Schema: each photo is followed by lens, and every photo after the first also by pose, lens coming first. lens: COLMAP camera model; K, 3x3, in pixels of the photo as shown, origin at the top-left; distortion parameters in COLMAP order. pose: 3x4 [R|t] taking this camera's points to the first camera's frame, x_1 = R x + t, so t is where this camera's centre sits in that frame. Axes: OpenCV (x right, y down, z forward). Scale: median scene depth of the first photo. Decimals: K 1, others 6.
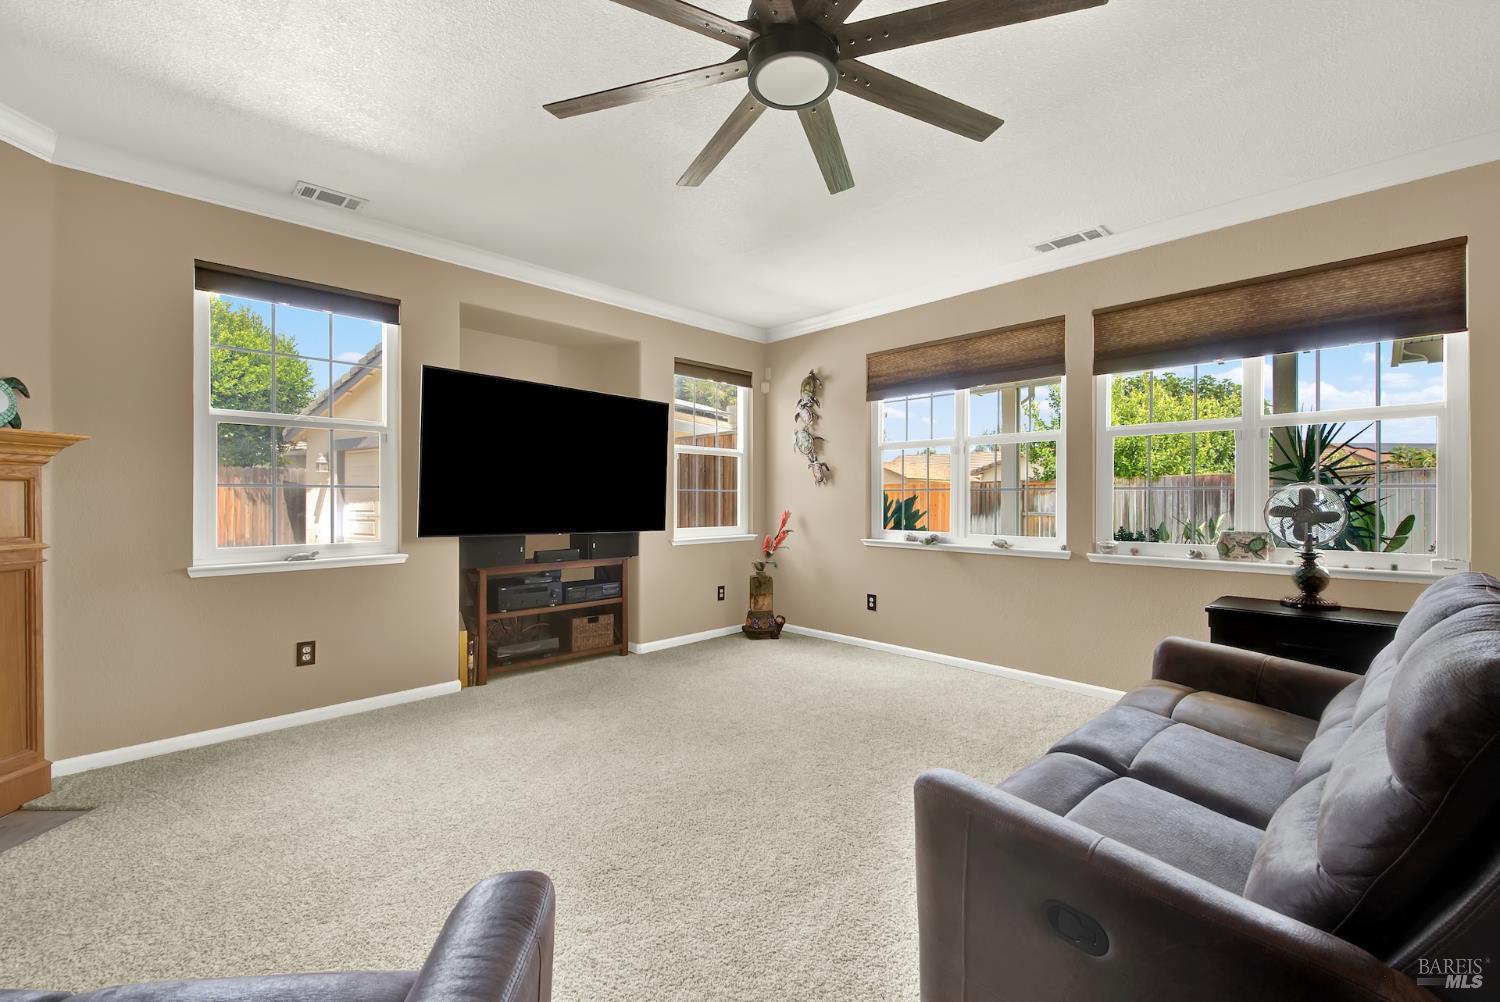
lens RADIAL K [[608.9, 0, 759.9], [0, 608.9, 499.4], [0, 0, 1]] dist [-0.005987, -0.000583]
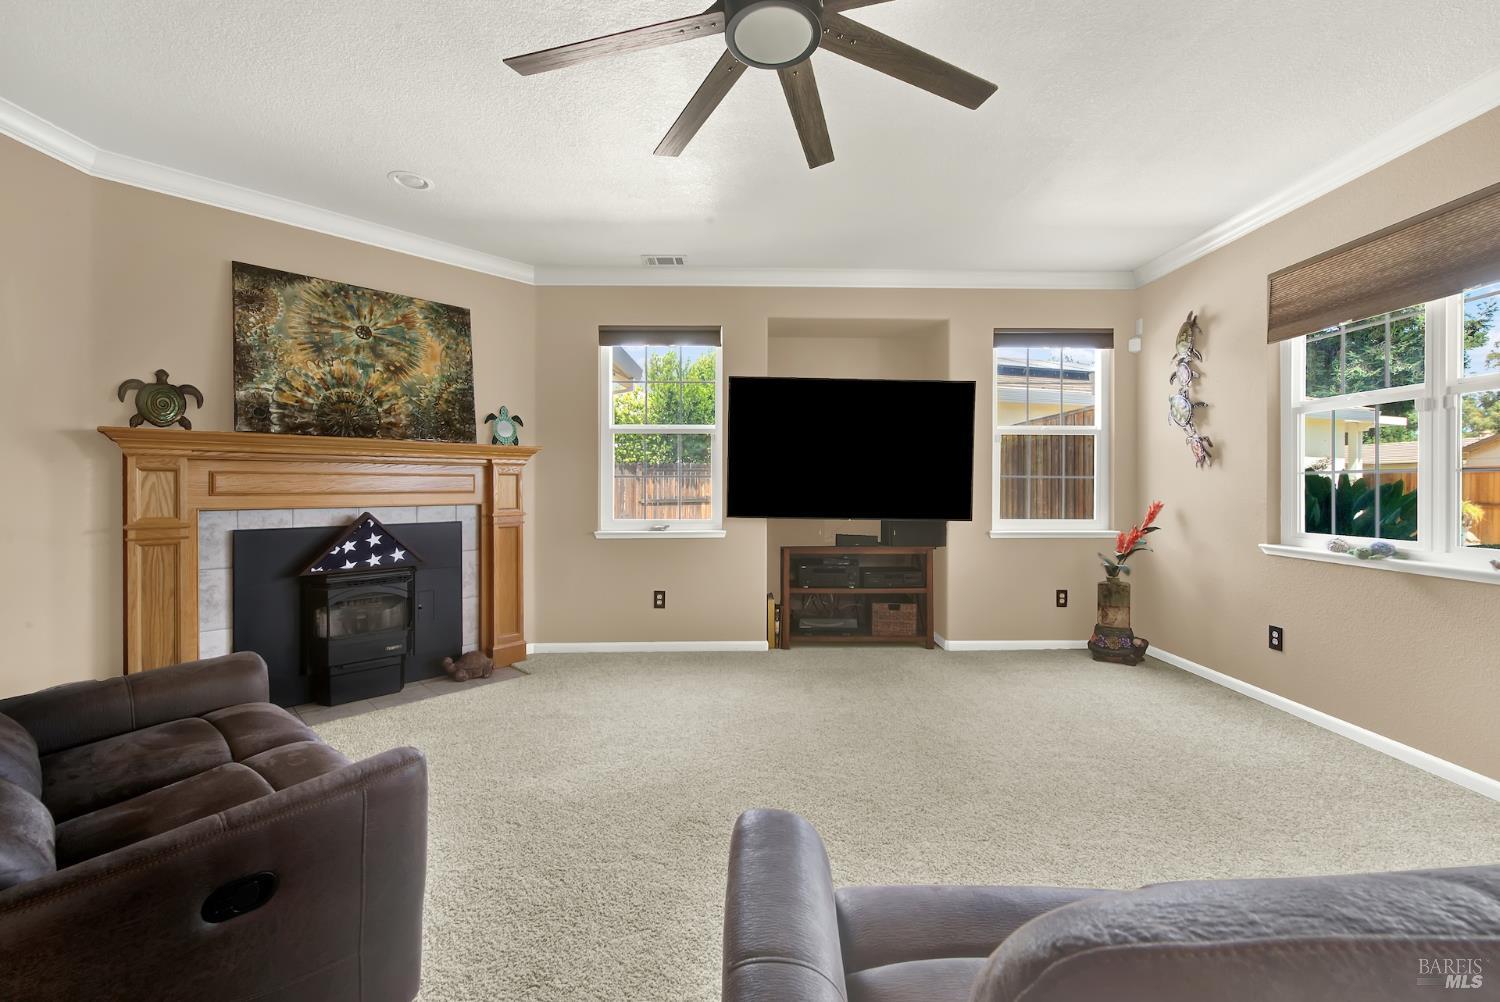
lens RADIAL K [[612.7, 0, 756.5], [0, 612.7, 486.4], [0, 0, 1]] dist [-0.002523, -0.000186]
pose [[0.722348, -0.000285, -0.691529, 0.245774], [-0.001330, 0.999997, -0.001802, 0.001603], [0.691528, 0.002222, 0.722346, 0.109277]]
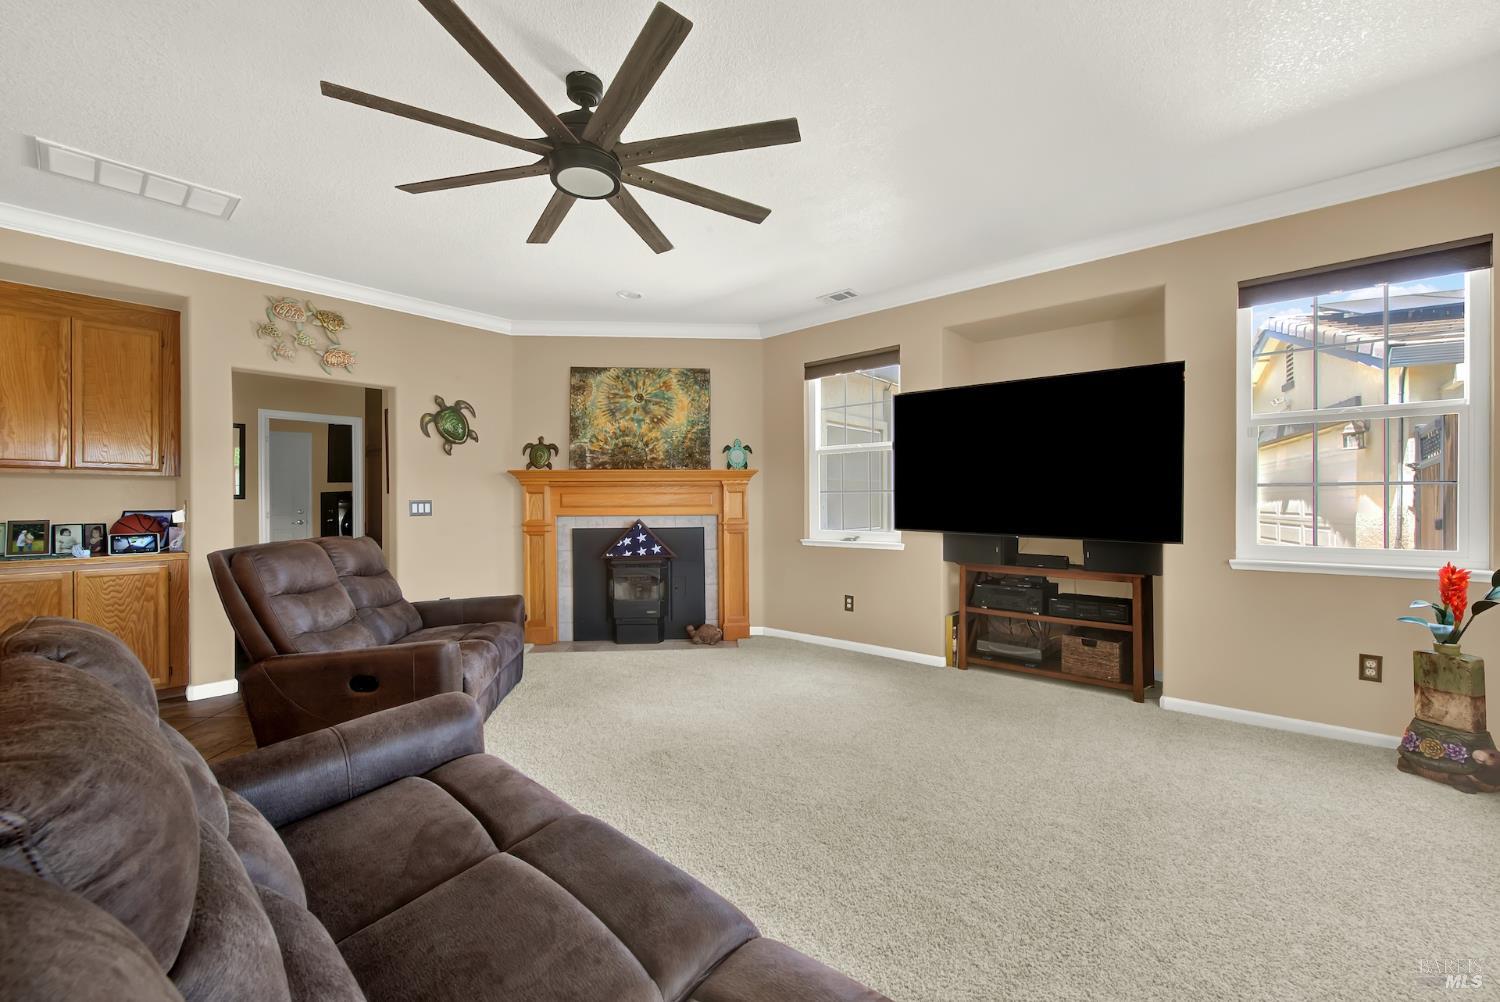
lens RADIAL K [[606.4, 0, 755.5], [0, 606.4, 505.2], [0, 0, 1]] dist [0.001506, -0.005913]
pose [[0.072823, 0.007599, -0.997316, 0.502281], [0.002837, 0.999965, 0.007826, -0.000768], [0.997341, -0.003399, 0.072799, 0.453384]]
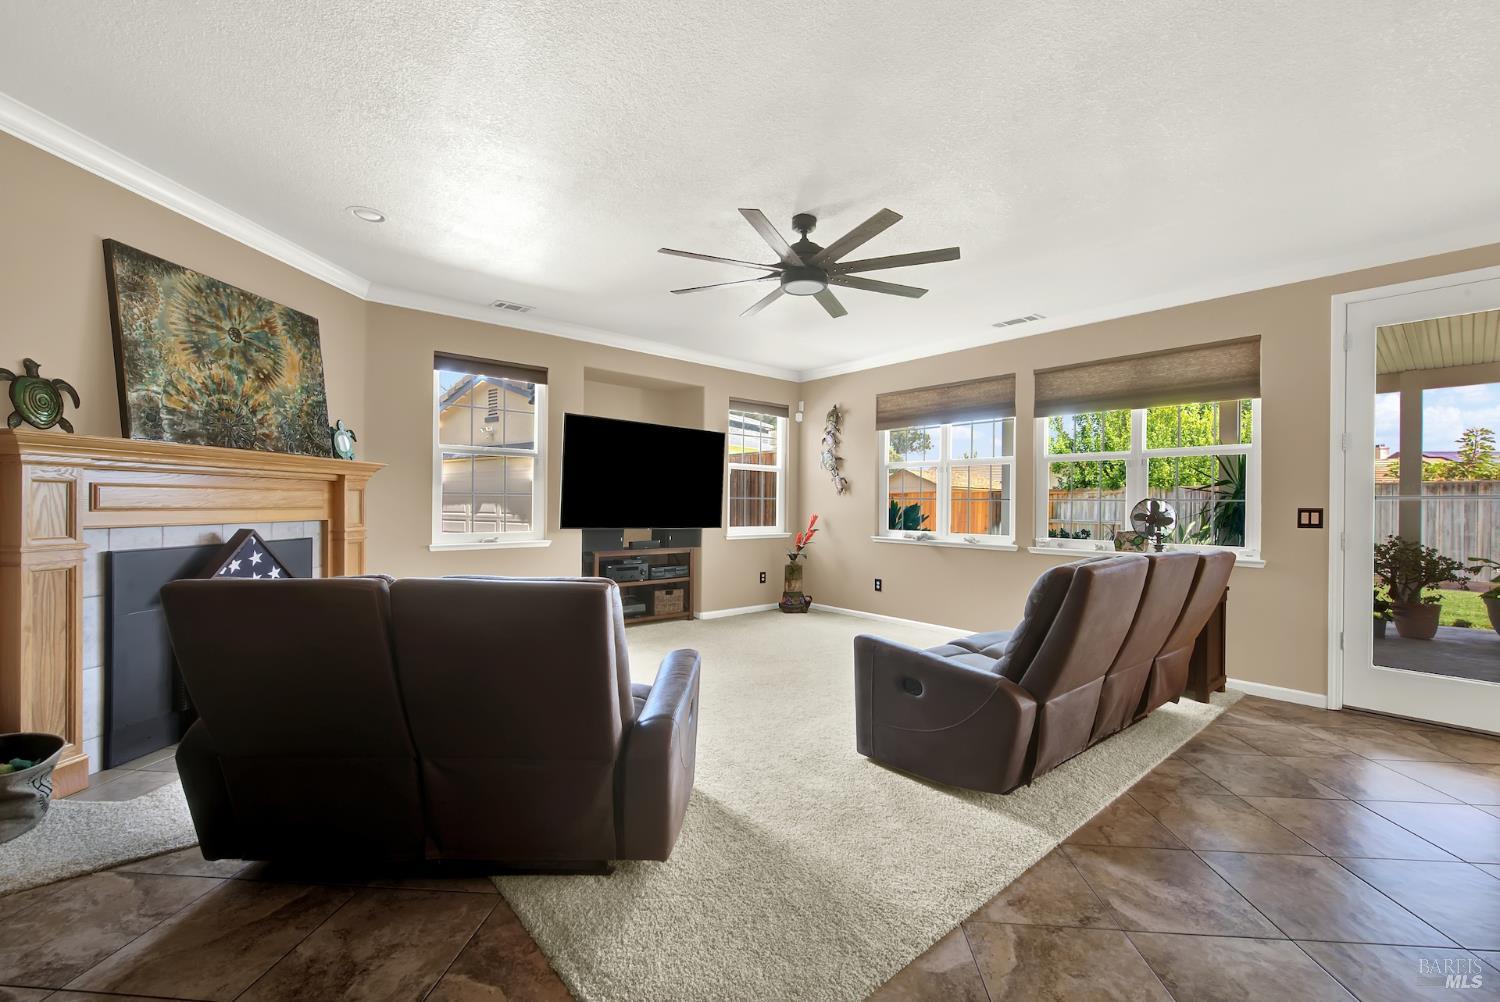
lens RADIAL K [[619.9, 0, 764.4], [0, 619.9, 501.5], [0, 0, 1]] dist [0.002490, -0.002926]
pose [[0.998116, 0.009143, -0.060673, 0.020078], [-0.009460, 0.999943, -0.004939, -0.001086], [0.060625, 0.005504, 0.998145, -0.354120]]
